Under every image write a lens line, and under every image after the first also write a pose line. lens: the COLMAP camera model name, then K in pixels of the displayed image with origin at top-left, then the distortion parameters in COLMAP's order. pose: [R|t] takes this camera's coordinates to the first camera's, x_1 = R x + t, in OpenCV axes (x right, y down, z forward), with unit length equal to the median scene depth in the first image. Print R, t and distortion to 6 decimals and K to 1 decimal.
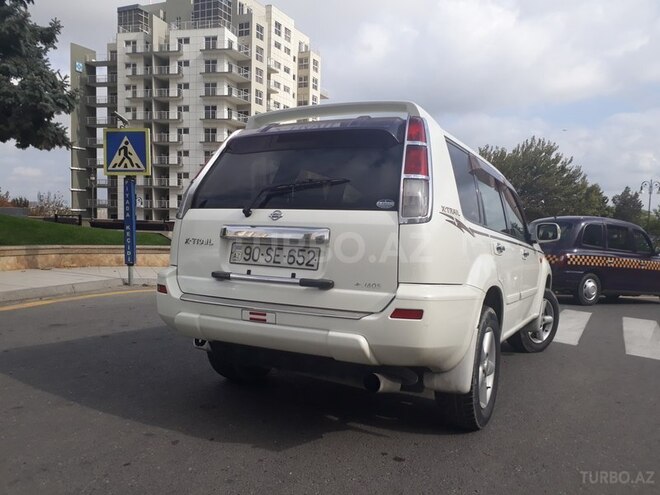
lens RADIAL K [[528.9, 0, 334.8], [0, 528.9, 245.1], [0, 0, 1]] dist [0.094354, -0.138749]
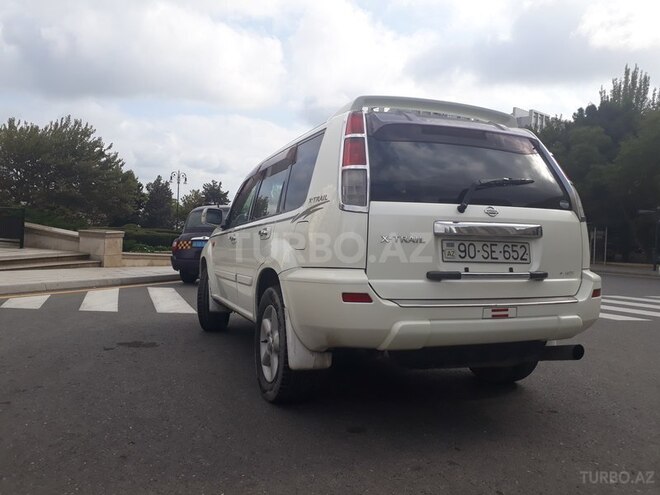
lens RADIAL K [[528.9, 0, 334.8], [0, 528.9, 245.1], [0, 0, 1]] dist [0.094354, -0.138749]
pose [[0.661648, -0.033287, 0.749075, -1.010368], [0.011892, 0.999354, 0.033904, -0.029215], [-0.749720, -0.013525, 0.661617, 0.516561]]
